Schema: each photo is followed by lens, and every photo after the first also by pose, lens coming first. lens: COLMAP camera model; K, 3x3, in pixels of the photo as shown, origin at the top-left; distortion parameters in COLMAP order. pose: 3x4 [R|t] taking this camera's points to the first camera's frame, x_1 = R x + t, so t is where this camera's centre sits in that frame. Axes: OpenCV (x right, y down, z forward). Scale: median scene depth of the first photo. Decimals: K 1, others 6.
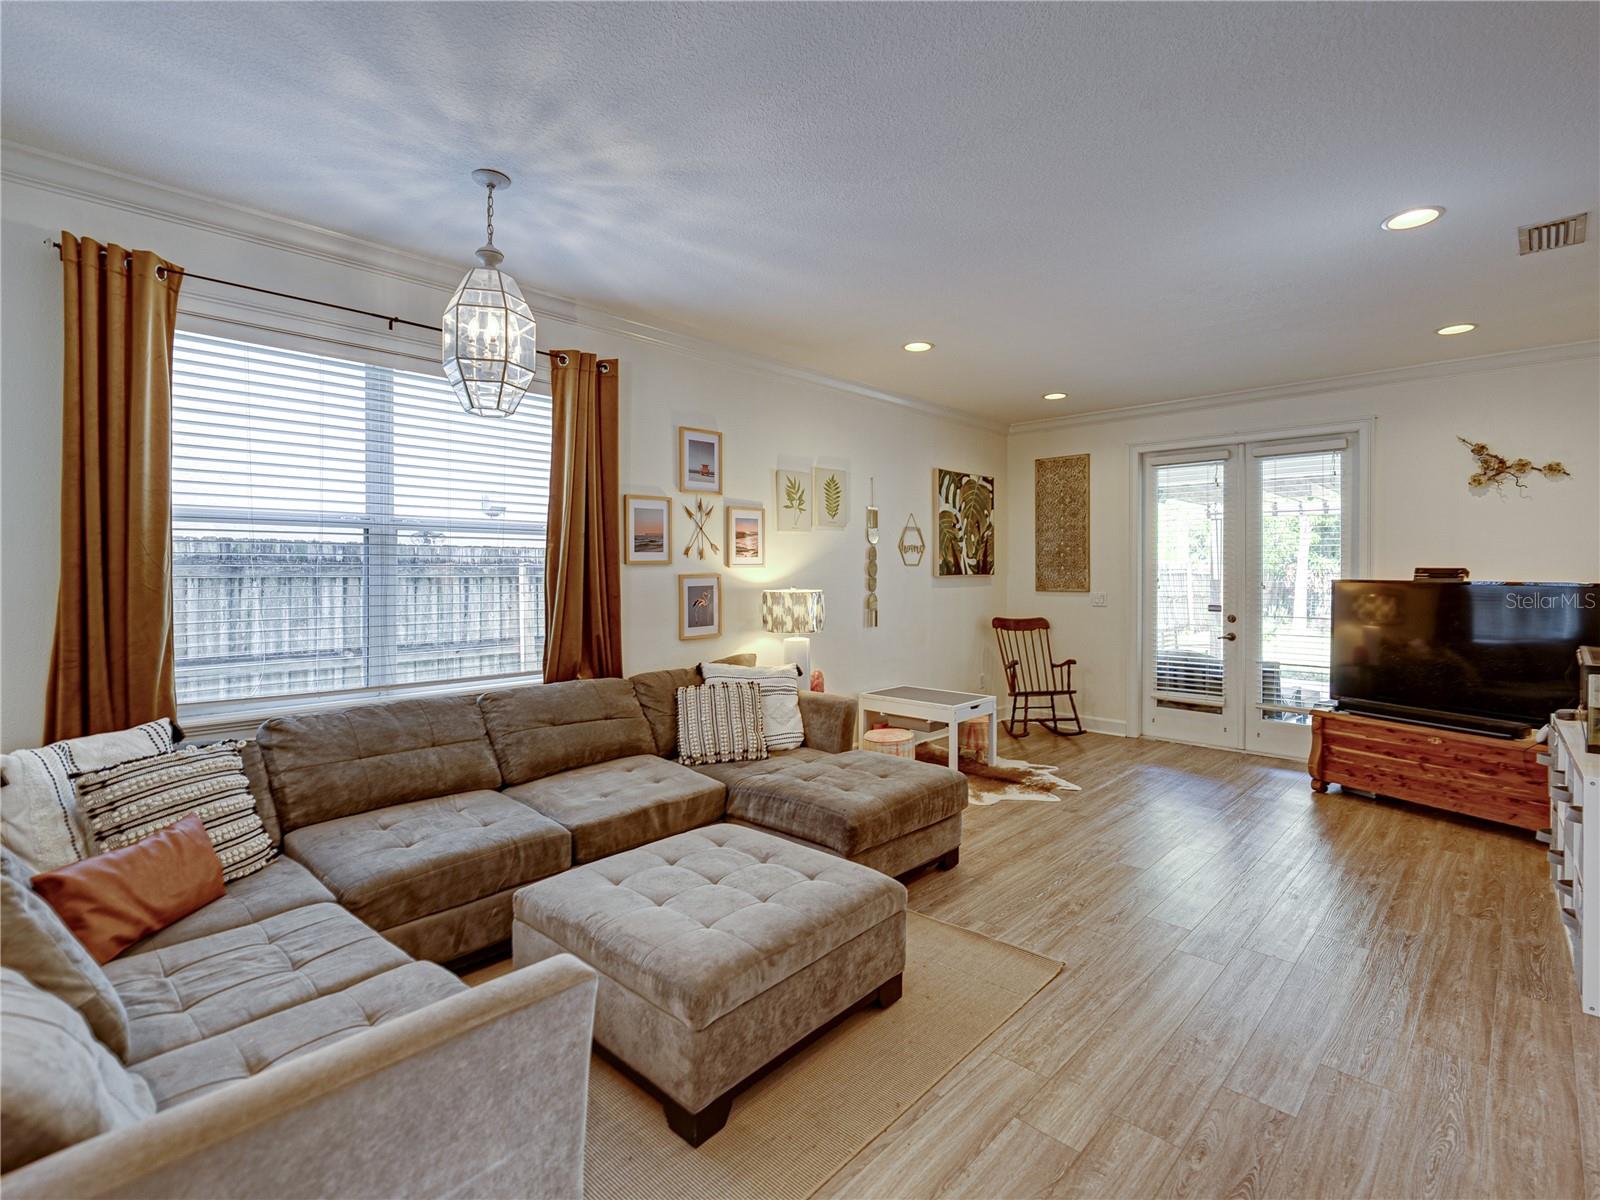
lens RADIAL K [[770.8, 0, 802.2], [0, 770.8, 568.0], [0, 0, 1]] dist [-0.008746, 0.002369]
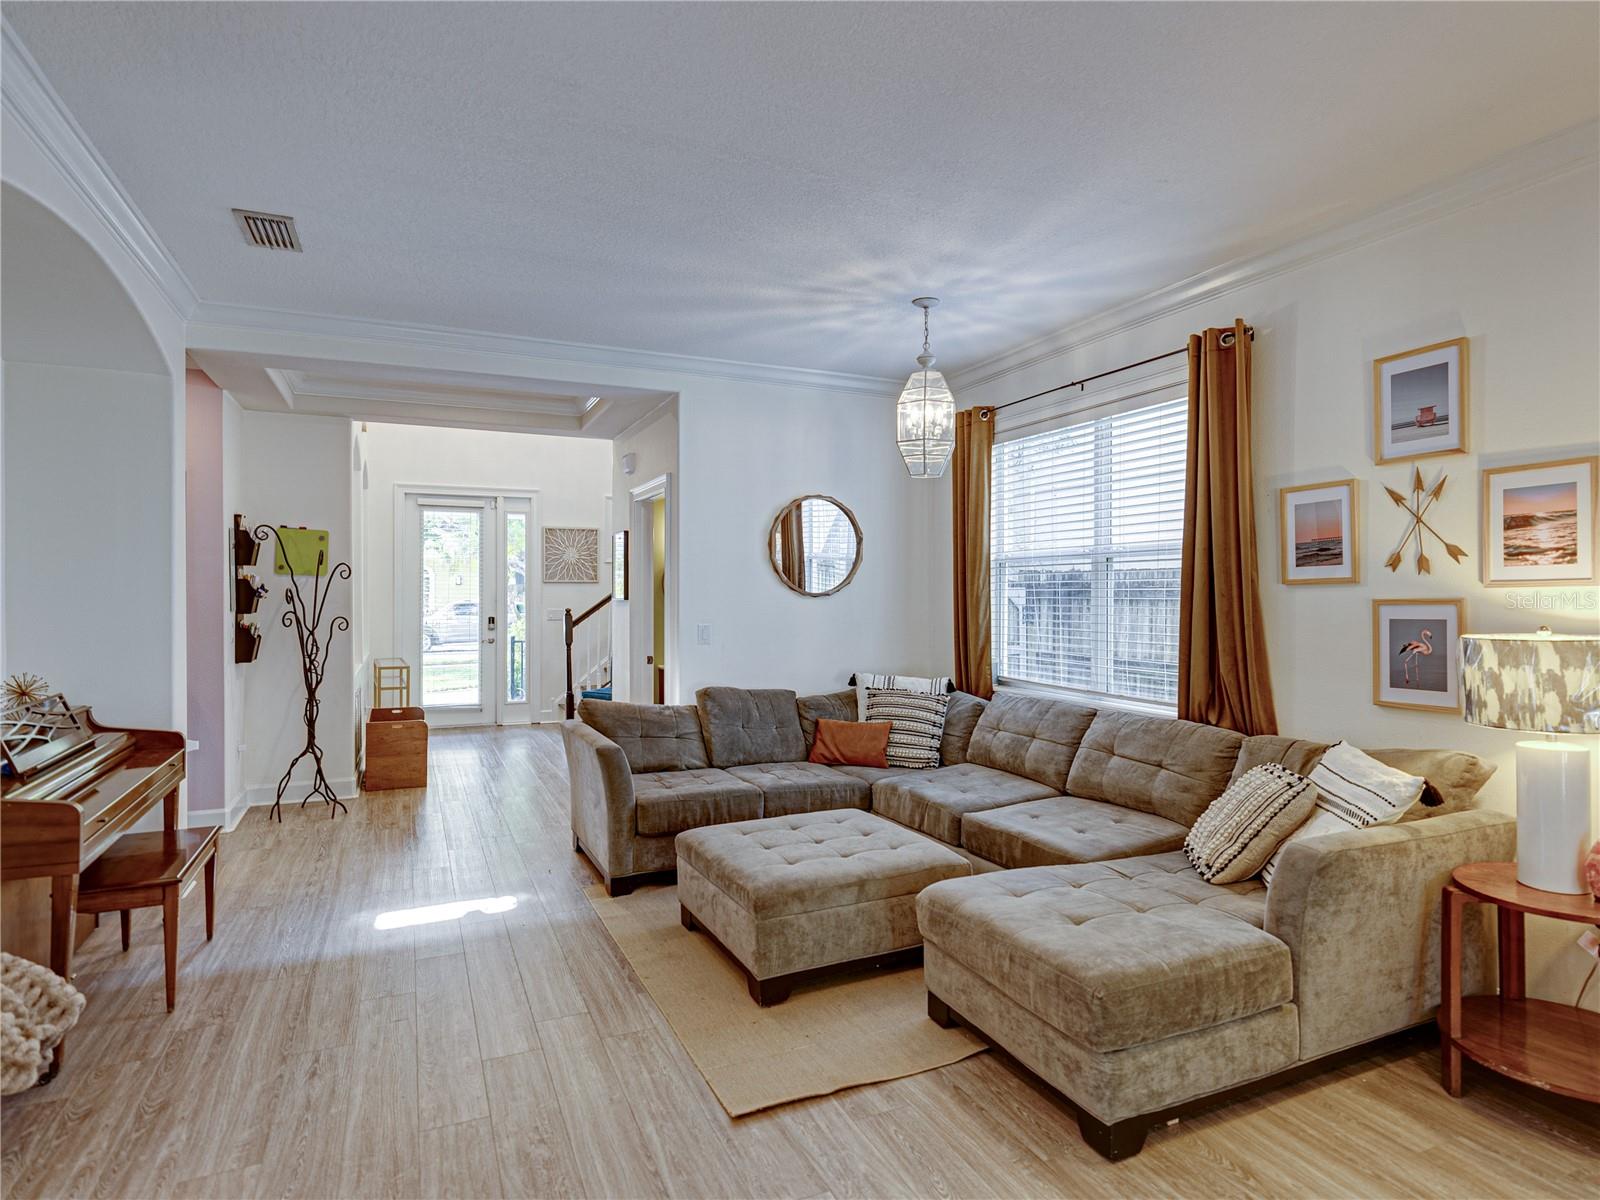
lens RADIAL K [[844.5, 0, 795.6], [0, 844.5, 599.3], [0, 0, 1]] dist [0.011621, 0.000812]
pose [[-0.357750, 0.007325, -0.933789, 0.542978], [0.006987, 0.999962, 0.005168, 0.001476], [0.933791, -0.004676, -0.357788, 0.673985]]
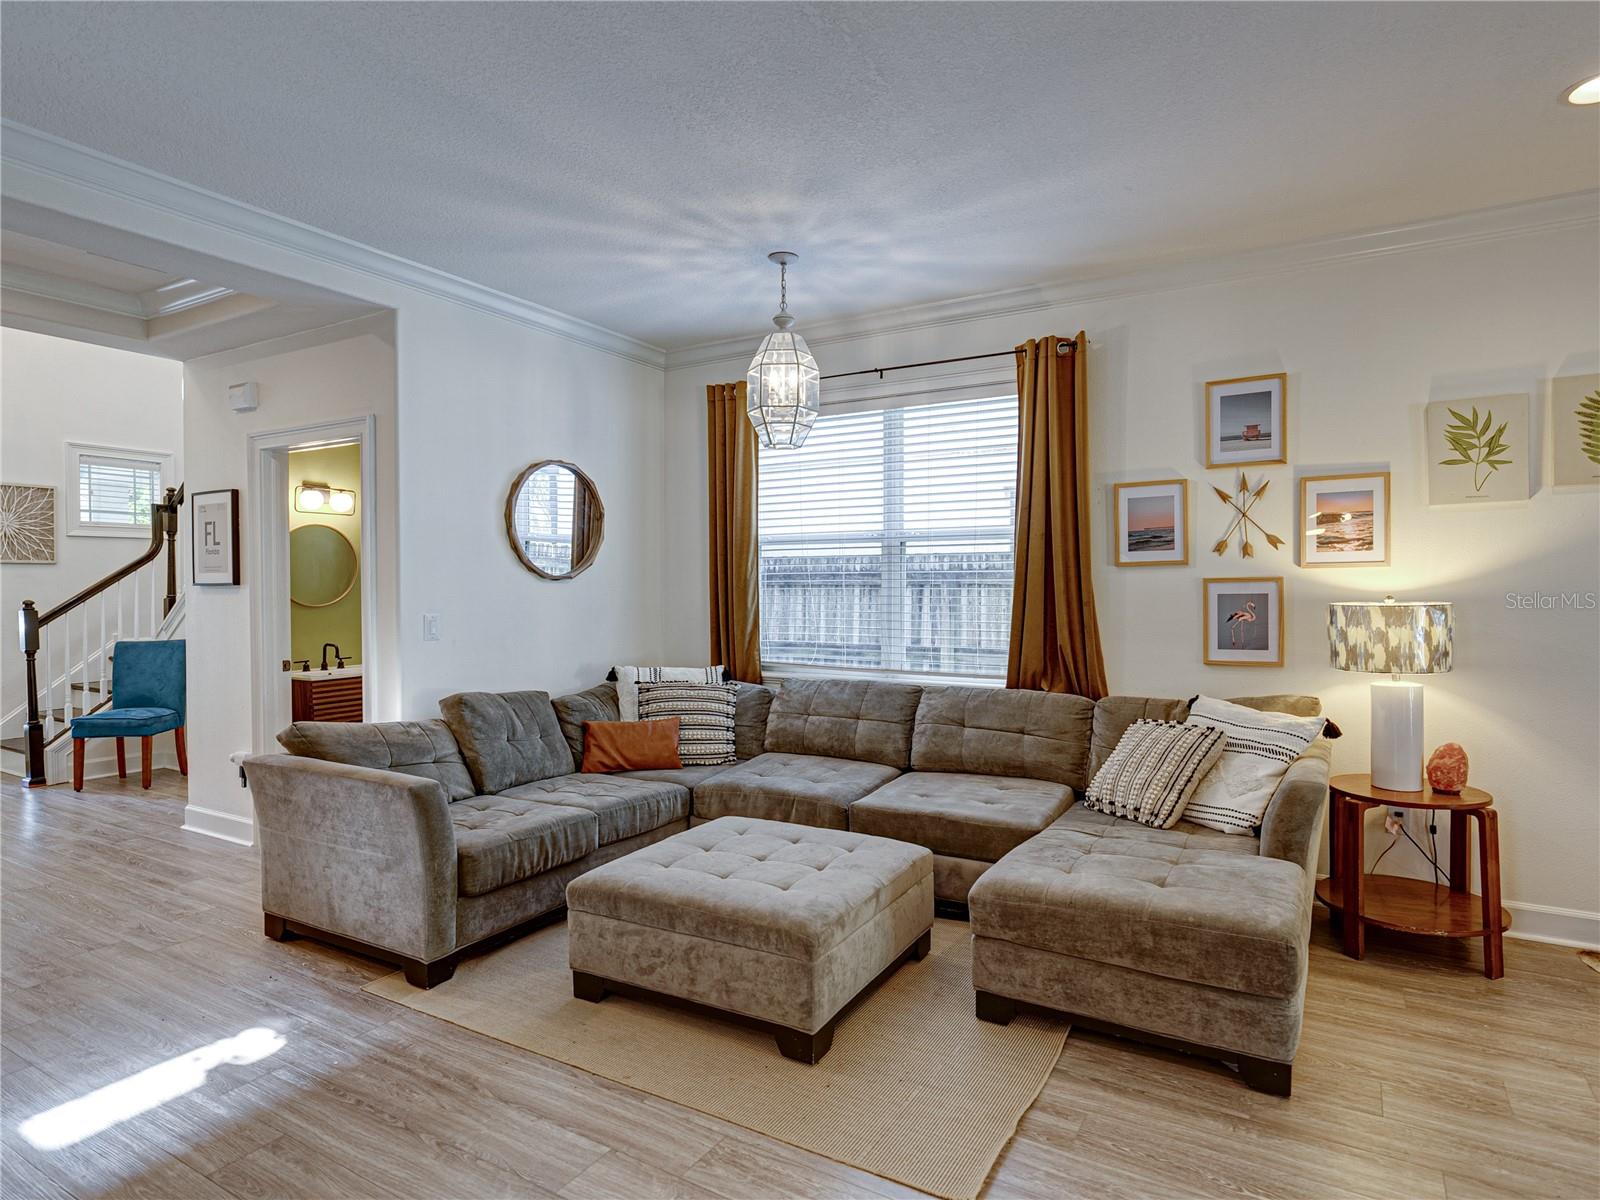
lens RADIAL K [[844.5, 0, 797.7], [0, 844.5, 603.7], [0, 0, 1]] dist [0.011621, 0.000812]
pose [[0.218560, 0.024046, -0.975527, 0.481812], [0.006524, 0.999638, 0.026102, 0.007458], [0.975802, -0.012070, 0.218324, 0.365666]]
